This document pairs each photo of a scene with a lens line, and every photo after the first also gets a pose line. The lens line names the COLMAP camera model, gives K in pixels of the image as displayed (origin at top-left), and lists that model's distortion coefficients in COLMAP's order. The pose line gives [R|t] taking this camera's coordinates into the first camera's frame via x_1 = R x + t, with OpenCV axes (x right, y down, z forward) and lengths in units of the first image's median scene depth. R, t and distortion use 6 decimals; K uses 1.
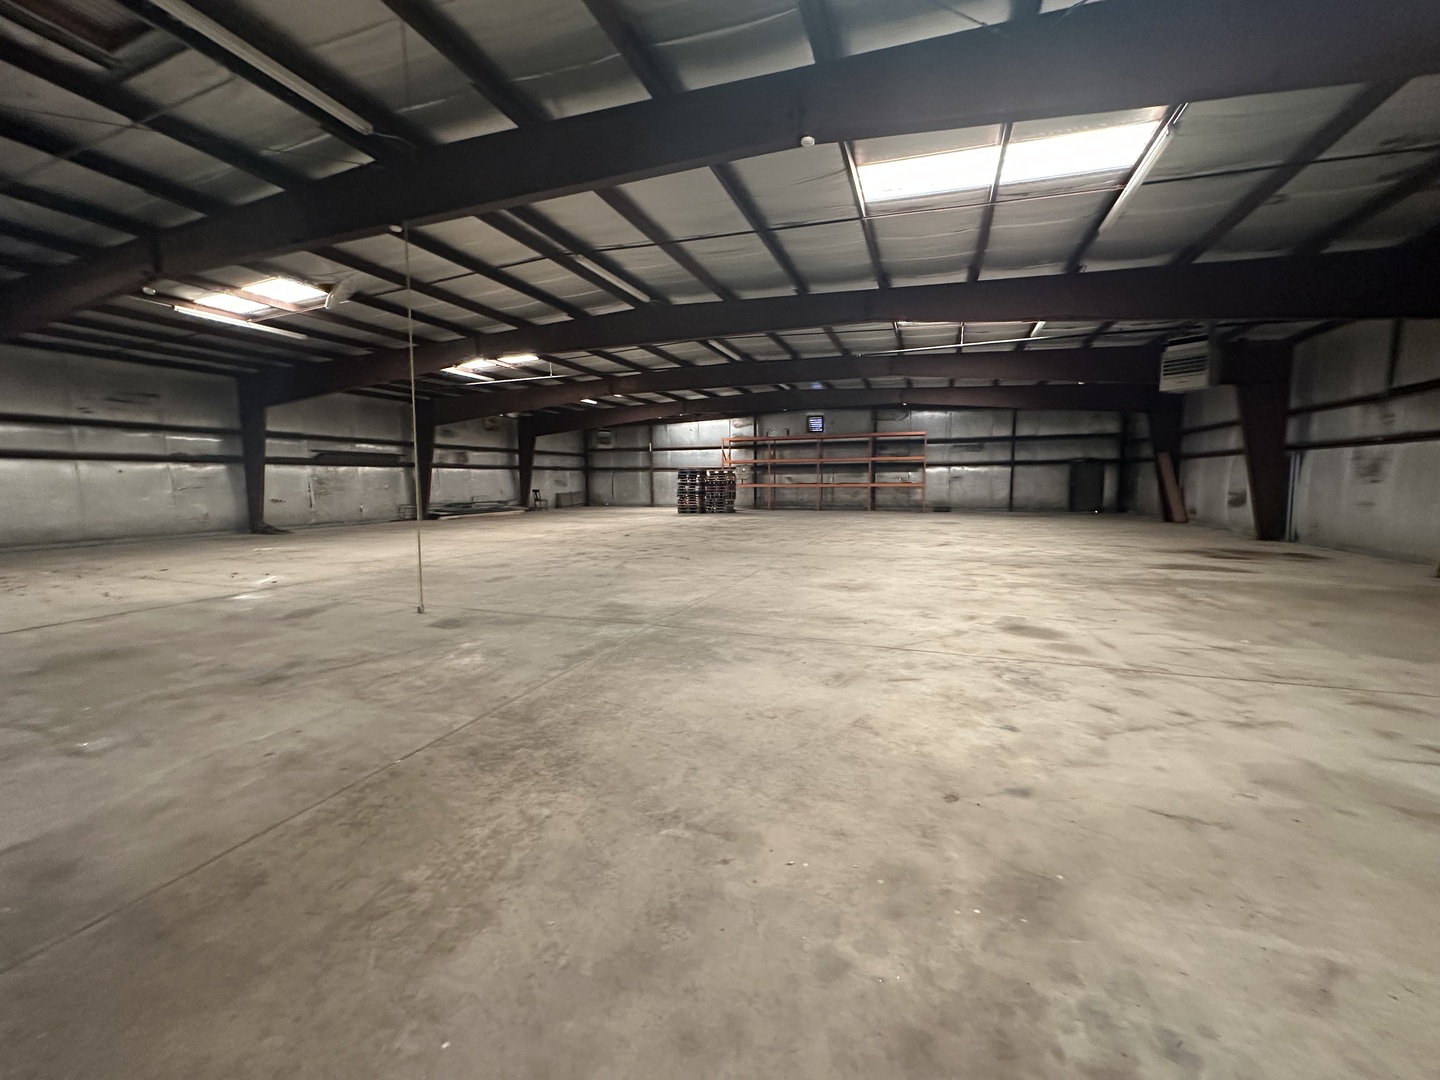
lens RADIAL K [[573.4, 0, 719.4], [0, 573.4, 539.3], [0, 0, 1]] dist [-0.006245, 0.001505]
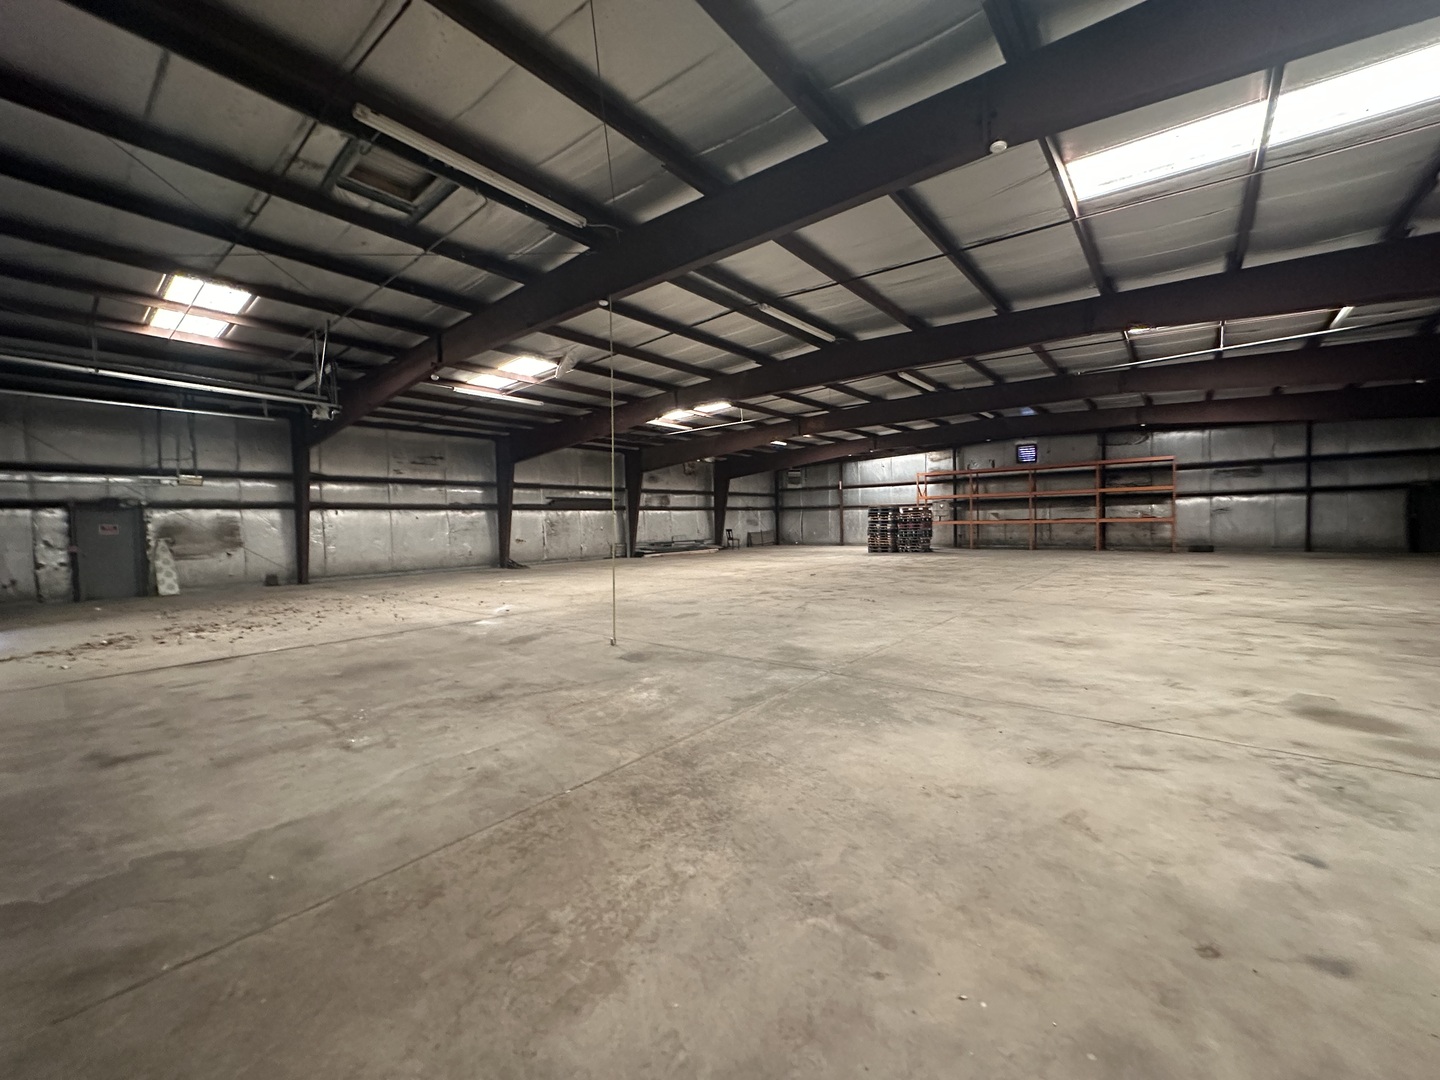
lens RADIAL K [[573.4, 0, 719.4], [0, 573.4, 539.0], [0, 0, 1]] dist [-0.006245, 0.001505]
pose [[0.945144, -0.002989, -0.326641, 0.022157], [-0.018867, 0.997789, -0.063723, -0.006314], [0.326110, 0.066390, 0.942998, 0.031185]]
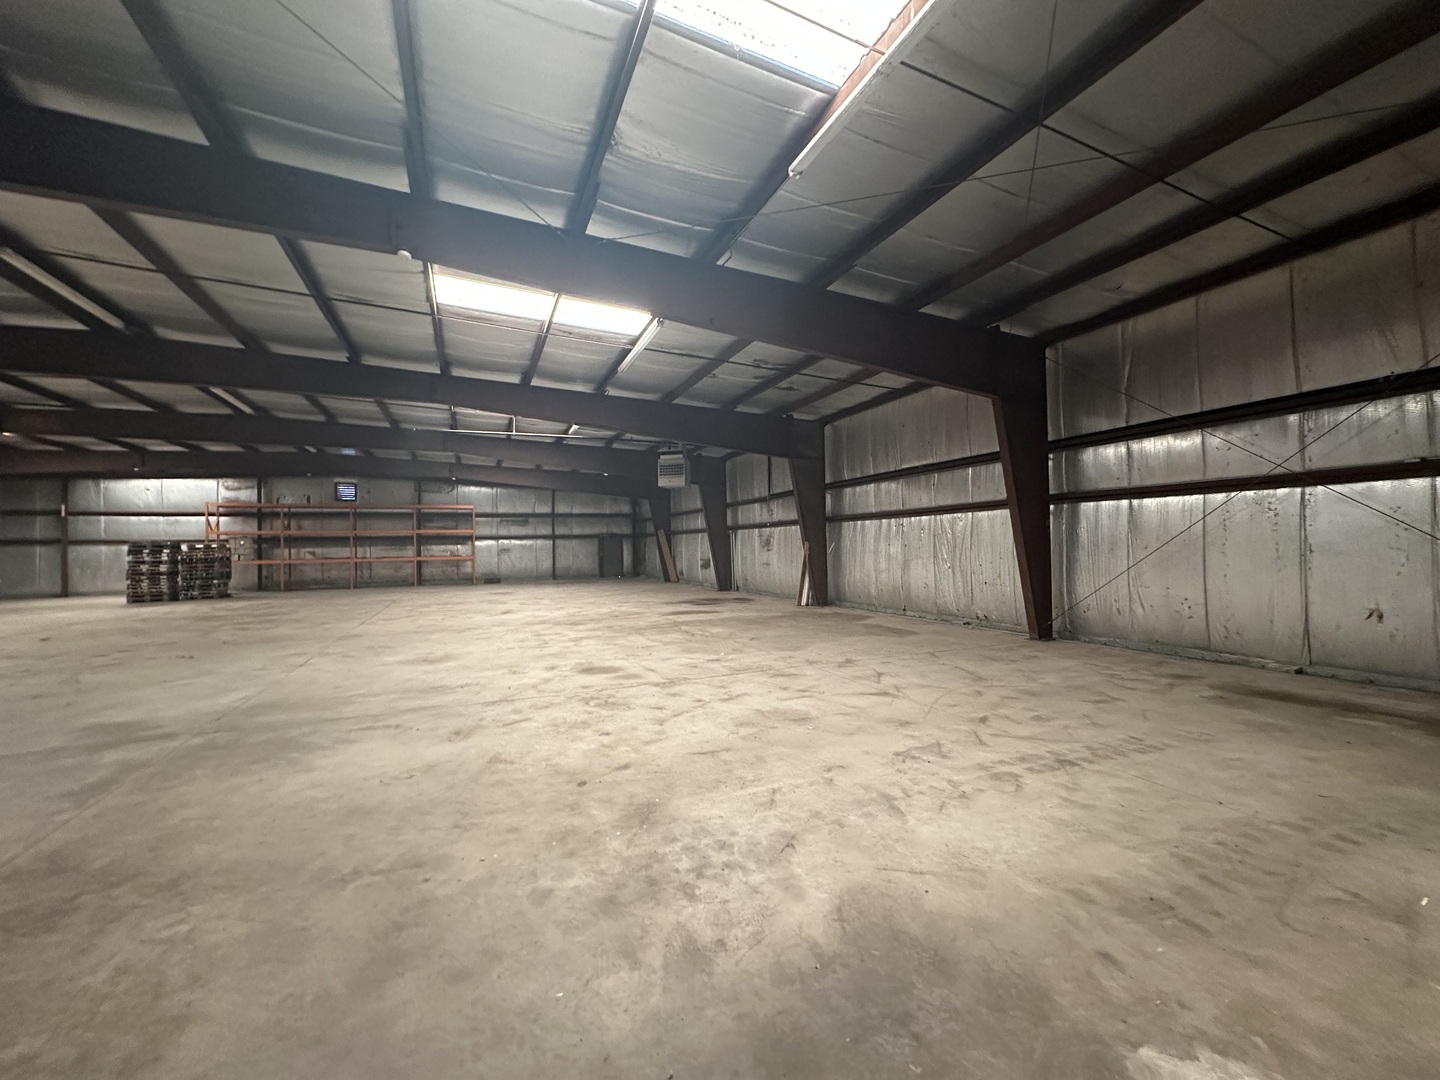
lens RADIAL K [[573.4, 0, 719.5], [0, 573.4, 539.0], [0, 0, 1]] dist [-0.006245, 0.001505]
pose [[0.721447, 0.003813, 0.692459, -0.127460], [0.083510, 0.992207, -0.092469, 0.009813], [-0.687416, 0.124538, 0.715507, -0.116364]]
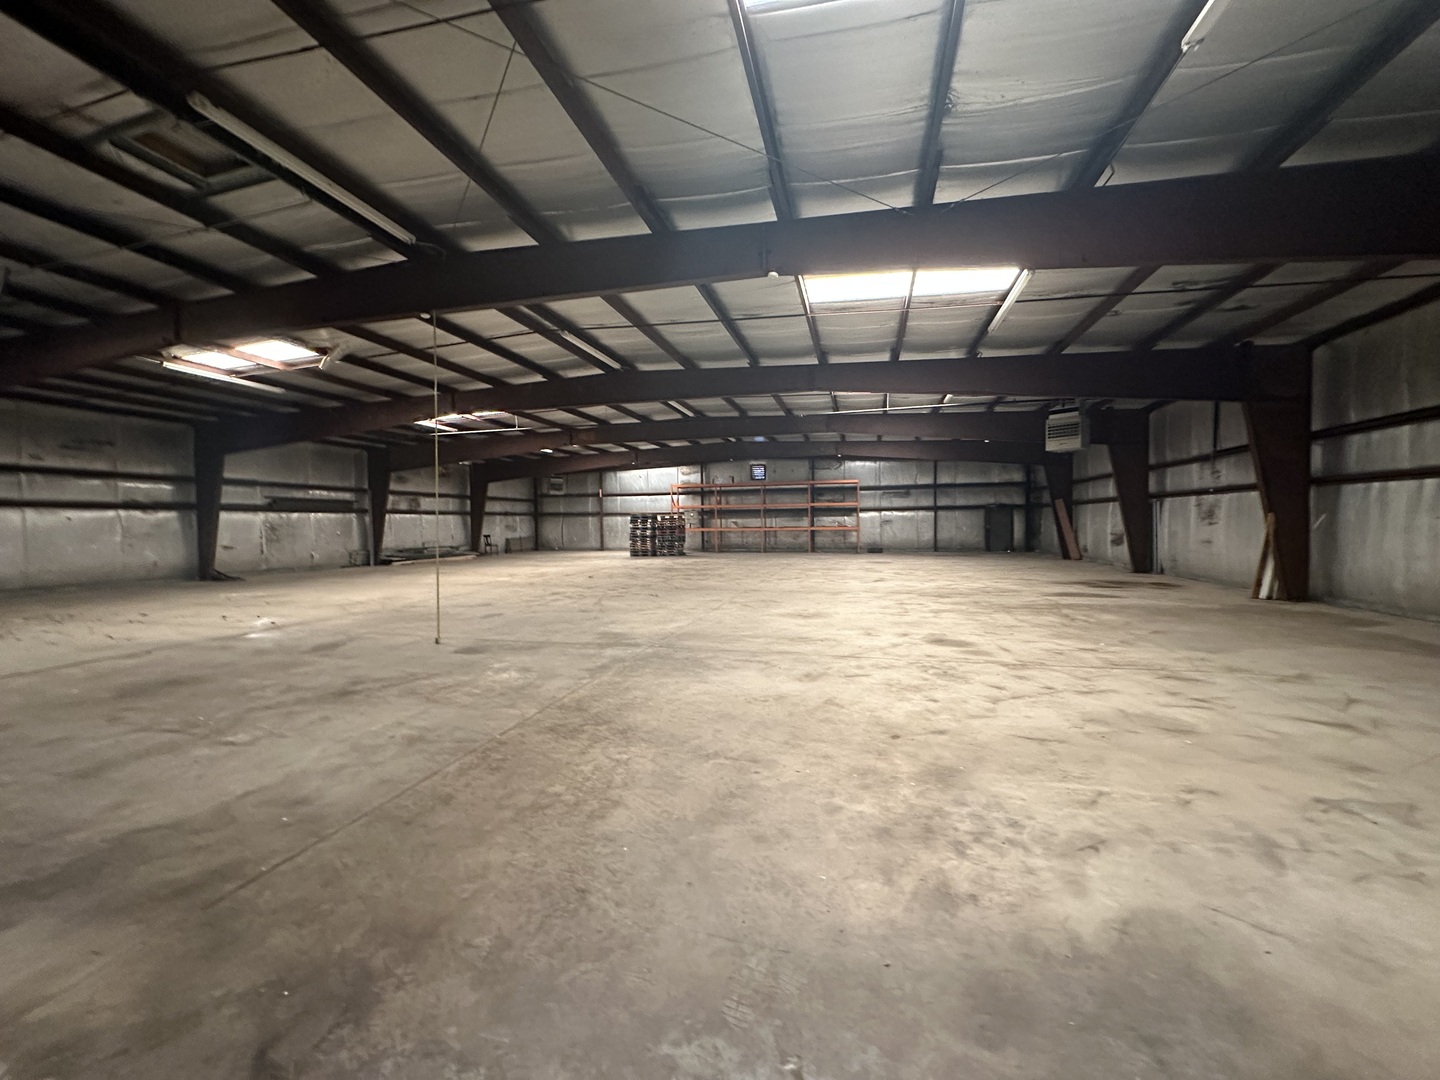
lens RADIAL K [[573.4, 0, 718.0], [0, 573.4, 538.7], [0, 0, 1]] dist [-0.006245, 0.001505]
pose [[0.994548, -0.007012, 0.104041, -0.086961], [0.015030, 0.996958, -0.076483, 0.016781], [-0.103189, 0.077629, 0.991628, -0.199789]]
